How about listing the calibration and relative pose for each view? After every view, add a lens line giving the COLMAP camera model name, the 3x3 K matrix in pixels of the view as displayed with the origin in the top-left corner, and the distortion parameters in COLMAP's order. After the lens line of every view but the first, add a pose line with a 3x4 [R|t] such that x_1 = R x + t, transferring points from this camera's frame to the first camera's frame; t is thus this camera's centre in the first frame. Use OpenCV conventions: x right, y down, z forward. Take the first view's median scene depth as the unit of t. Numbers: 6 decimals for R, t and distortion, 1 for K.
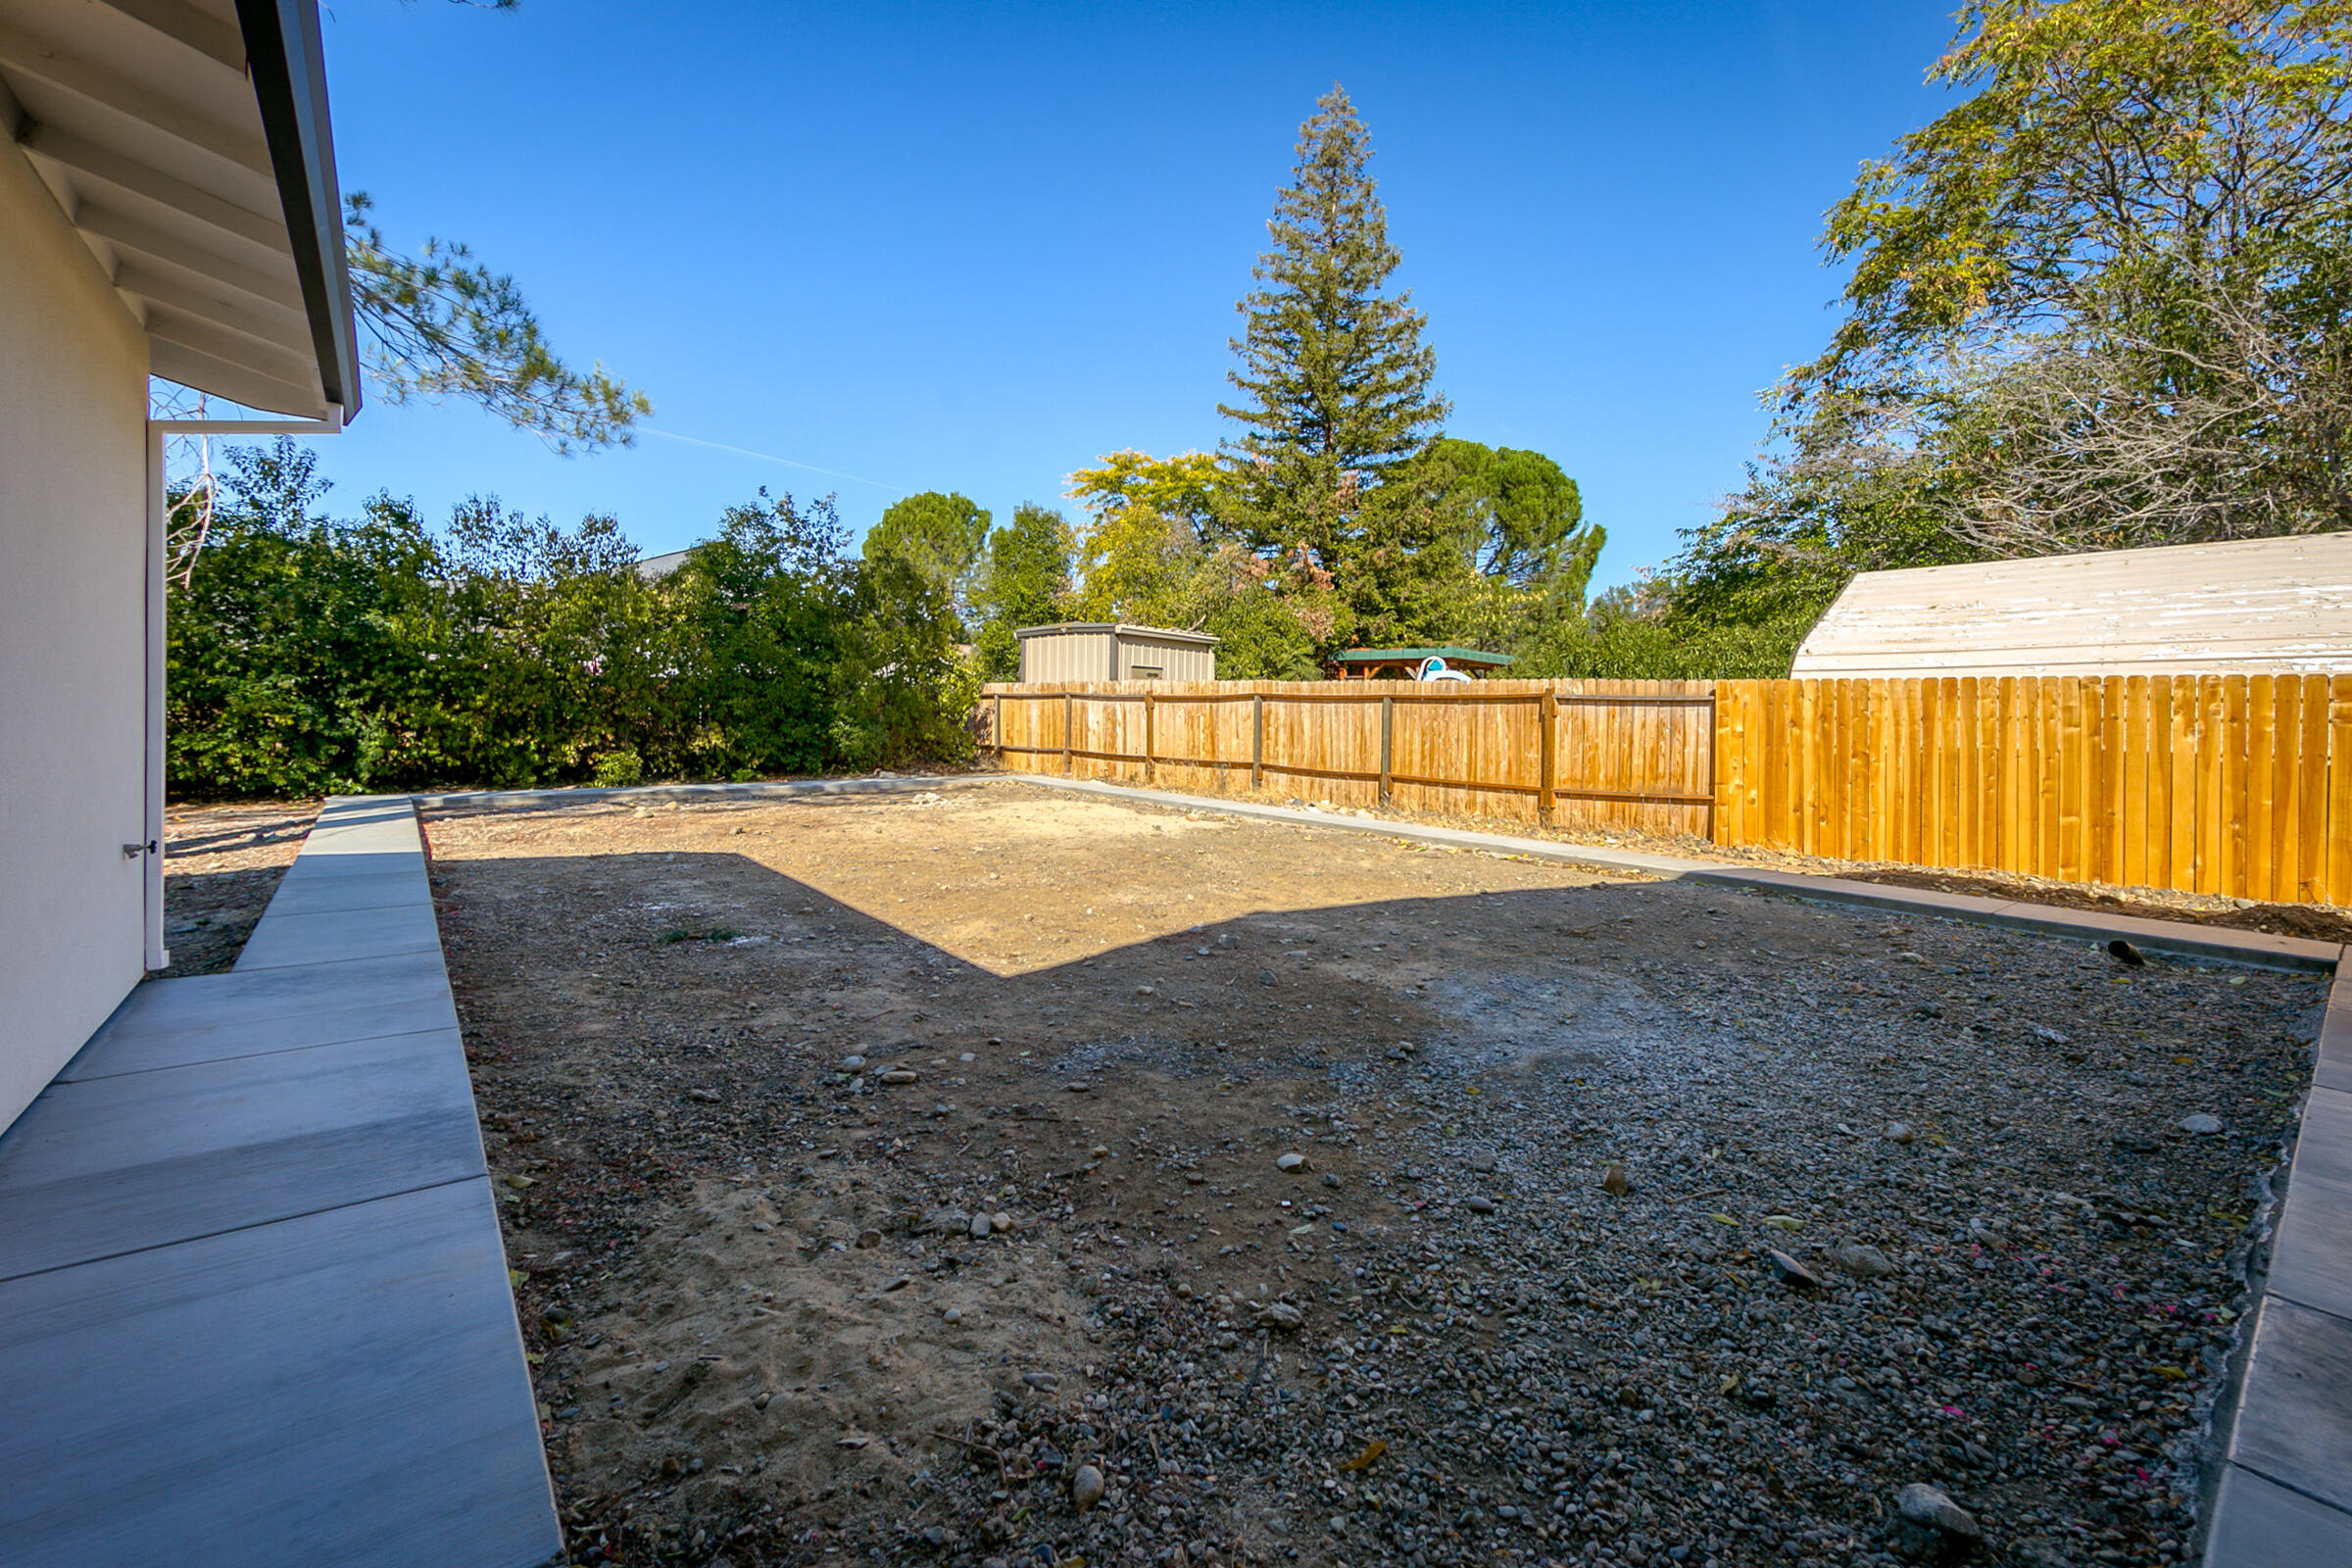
lens RADIAL K [[945.1, 0, 1198.7], [0, 945.1, 730.2], [0, 0, 1]] dist [0.001882, 0.001192]
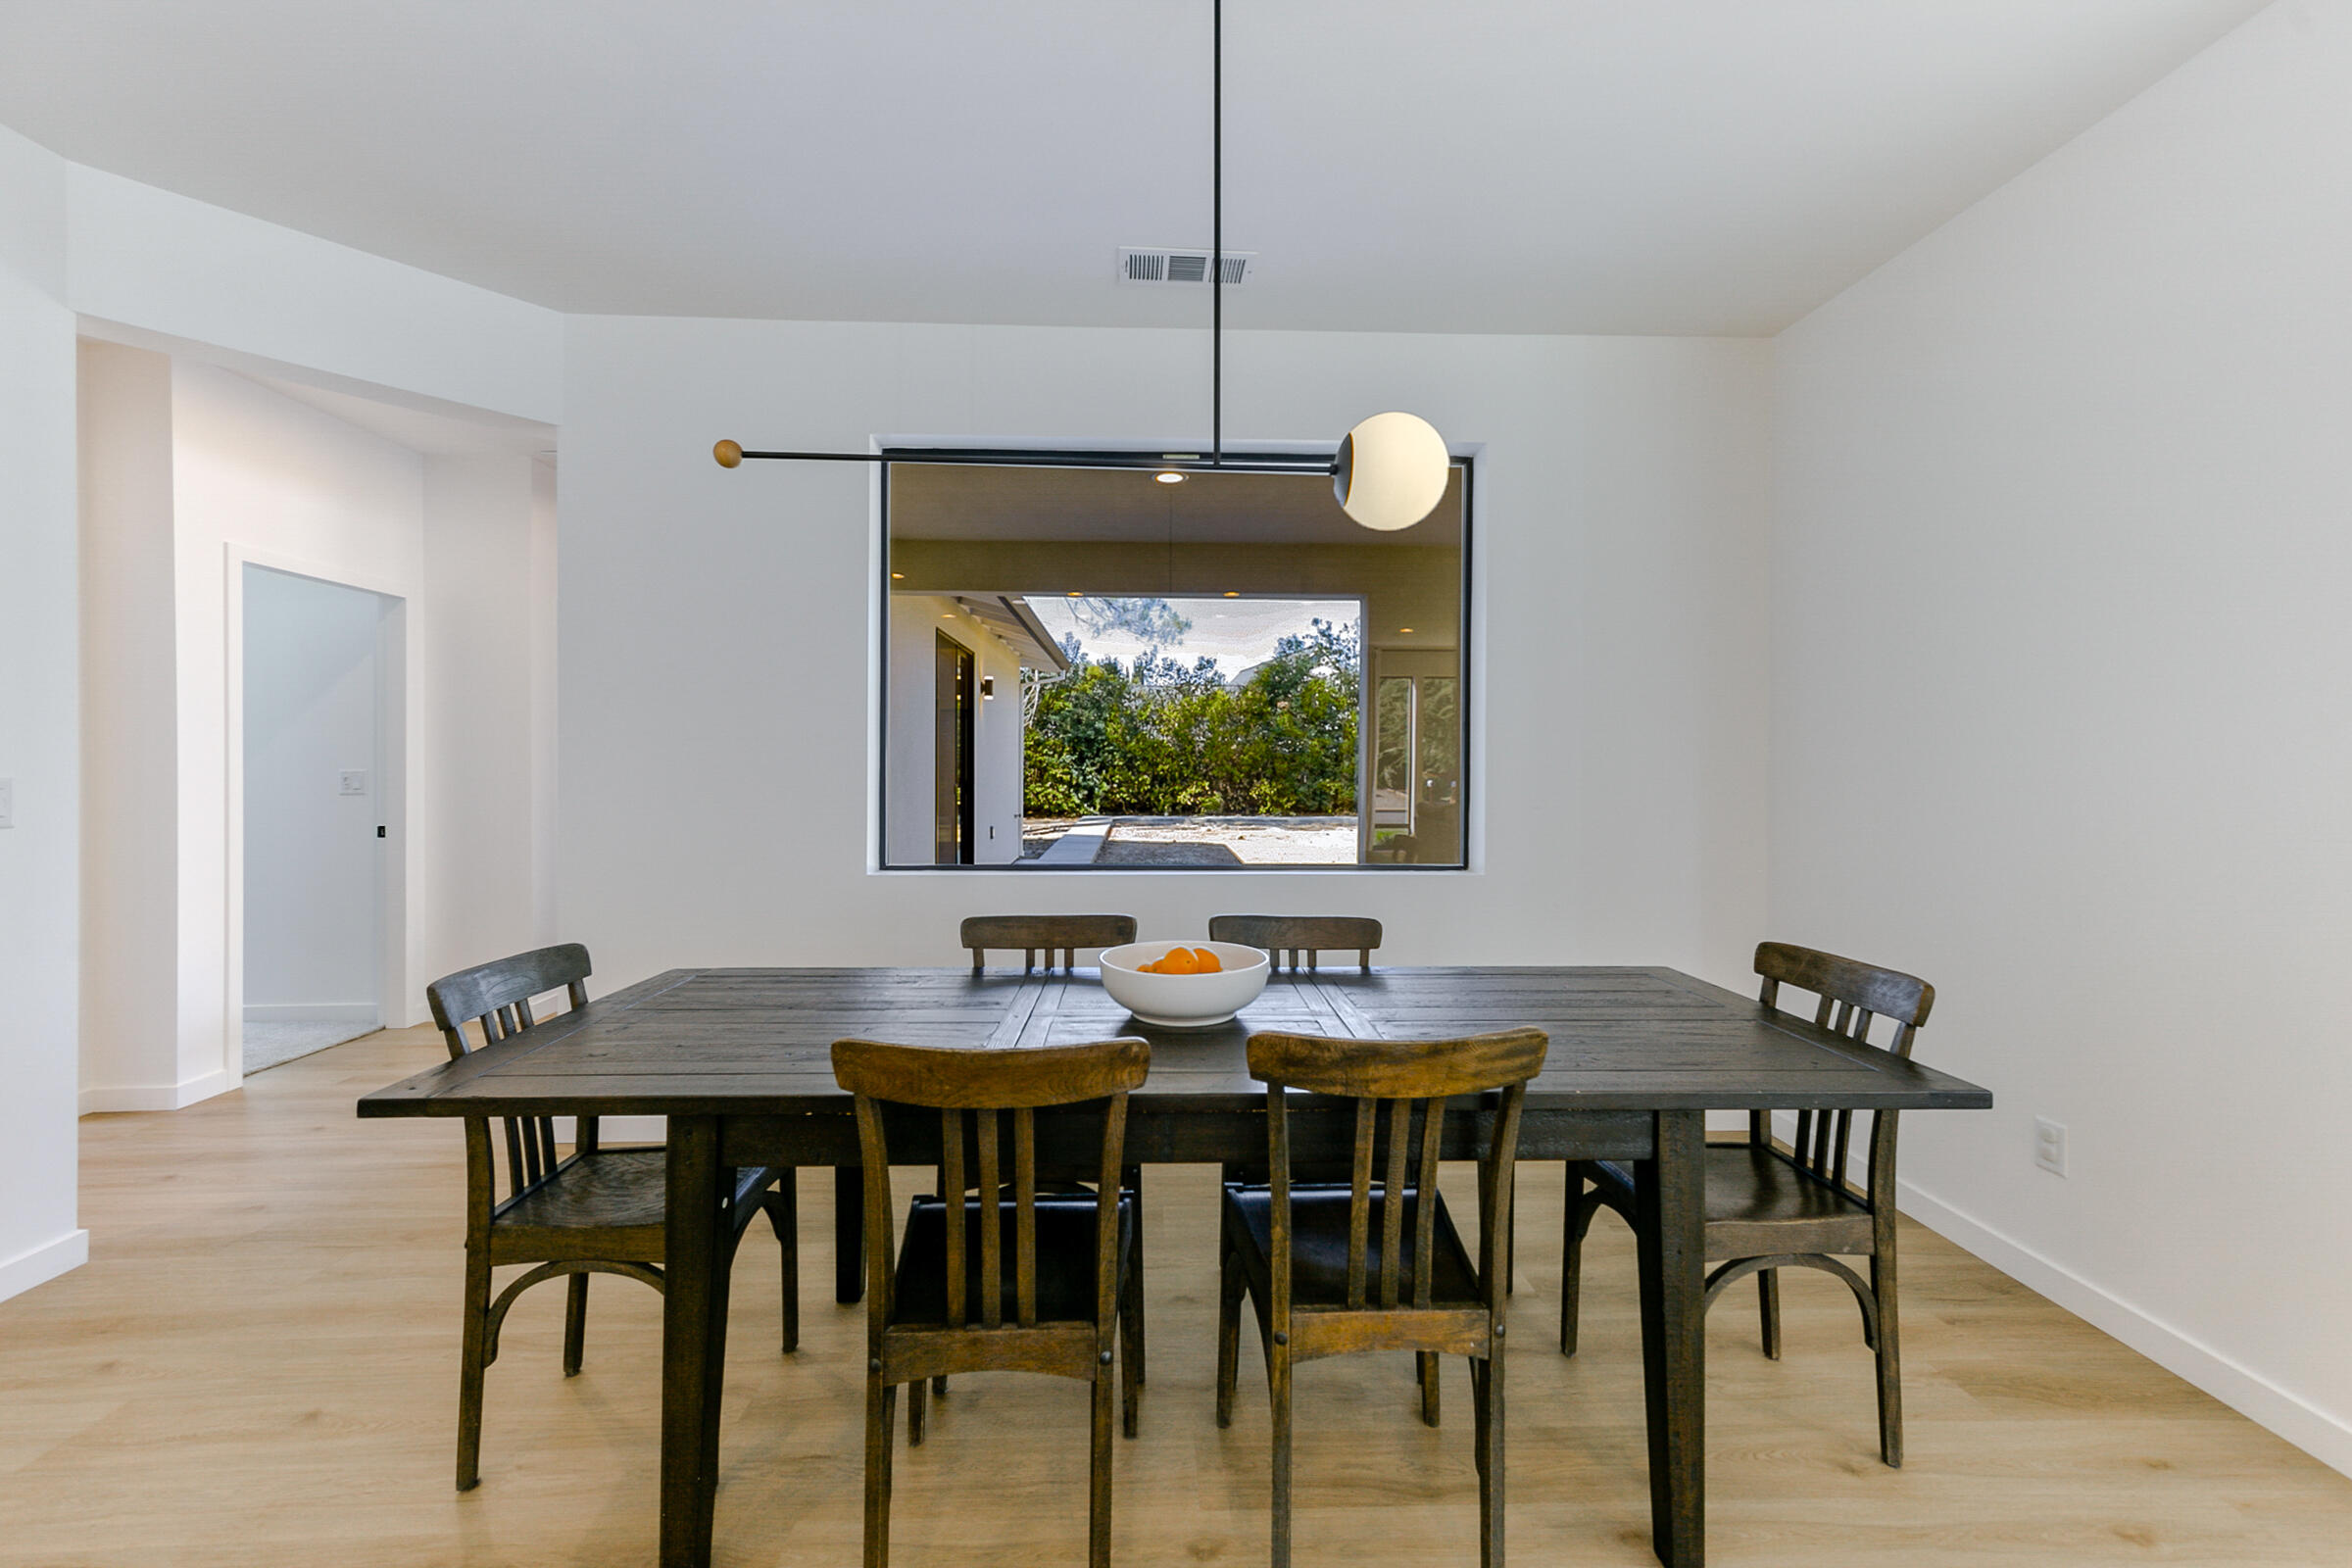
lens RADIAL K [[945.1, 0, 1181.8], [0, 945.1, 766.6], [0, 0, 1]] dist [0.001882, 0.001192]
pose [[0.783643, -0.008717, -0.621150, 0.395447], [-0.005568, 0.999763, -0.021055, 0.006467], [0.621187, 0.019958, 0.783409, -0.352327]]
